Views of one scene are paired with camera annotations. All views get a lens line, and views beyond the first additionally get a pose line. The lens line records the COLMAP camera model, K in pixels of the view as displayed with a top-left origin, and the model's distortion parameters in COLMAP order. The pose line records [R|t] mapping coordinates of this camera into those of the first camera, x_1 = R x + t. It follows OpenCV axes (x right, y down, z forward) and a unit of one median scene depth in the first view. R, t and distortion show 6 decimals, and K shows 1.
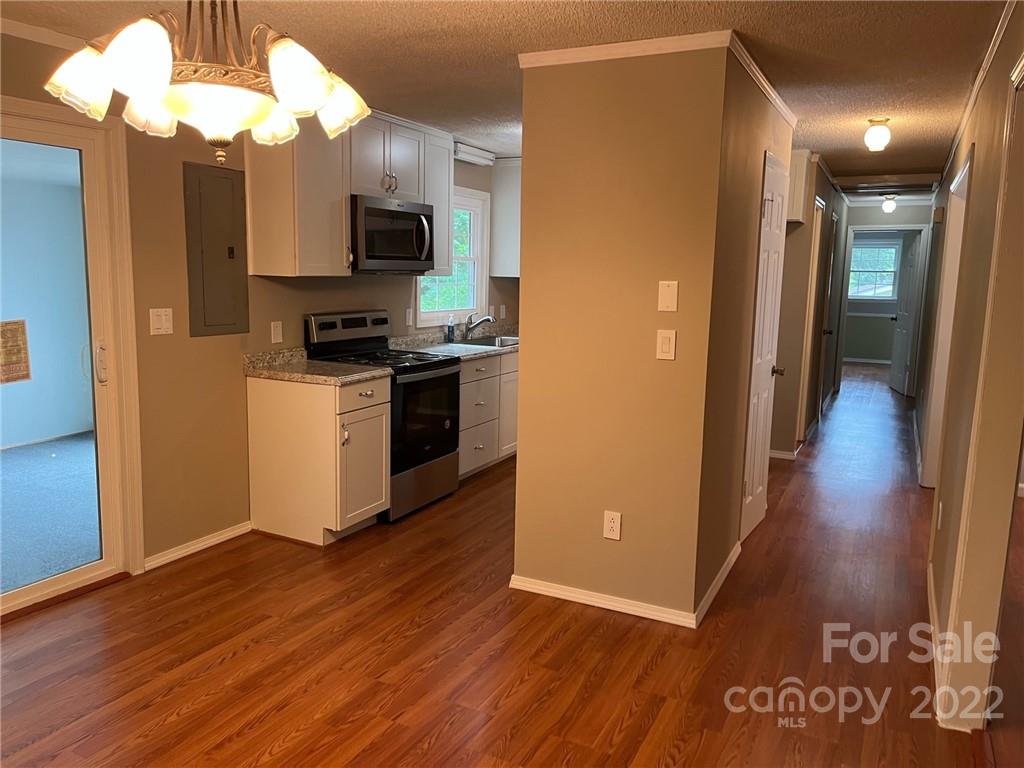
lens RADIAL K [[767.8, 0, 505.2], [0, 767.8, 386.8], [0, 0, 1]] dist [0.064504, -0.076703]
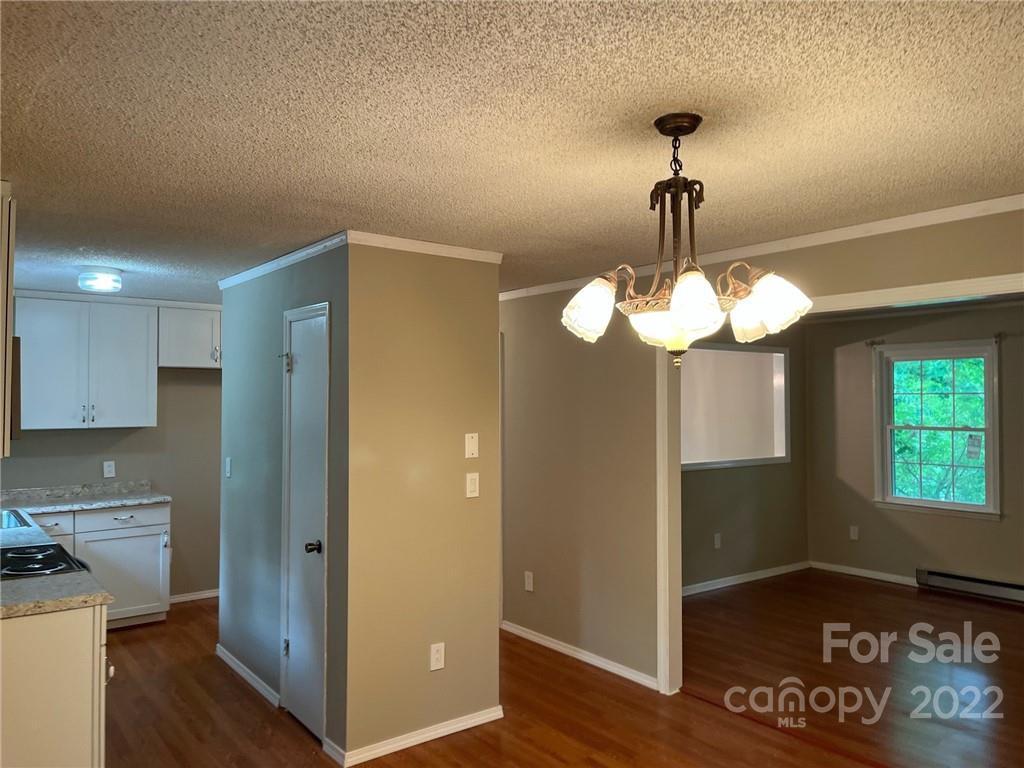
lens RADIAL K [[767.8, 0, 505.9], [0, 767.8, 385.6], [0, 0, 1]] dist [0.064504, -0.076703]
pose [[0.439027, -0.004011, 0.898465, -0.631245], [0.144950, 0.987207, -0.066422, -0.089359], [-0.886704, 0.159394, 0.433992, 0.290958]]
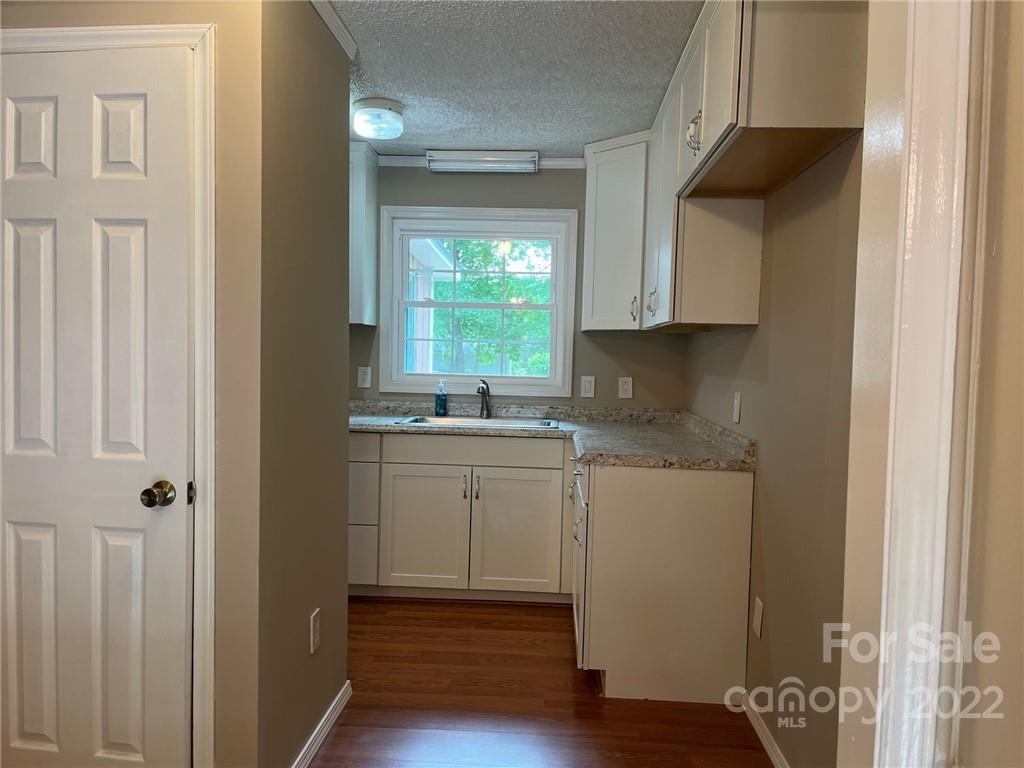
lens RADIAL K [[767.8, 0, 511.4], [0, 767.8, 381.4], [0, 0, 1]] dist [0.064504, -0.076703]
pose [[0.402124, 0.033345, -0.914978, 0.795788], [-0.149671, 0.988288, -0.029762, -0.100408], [0.903269, 0.148914, 0.402405, 0.958799]]
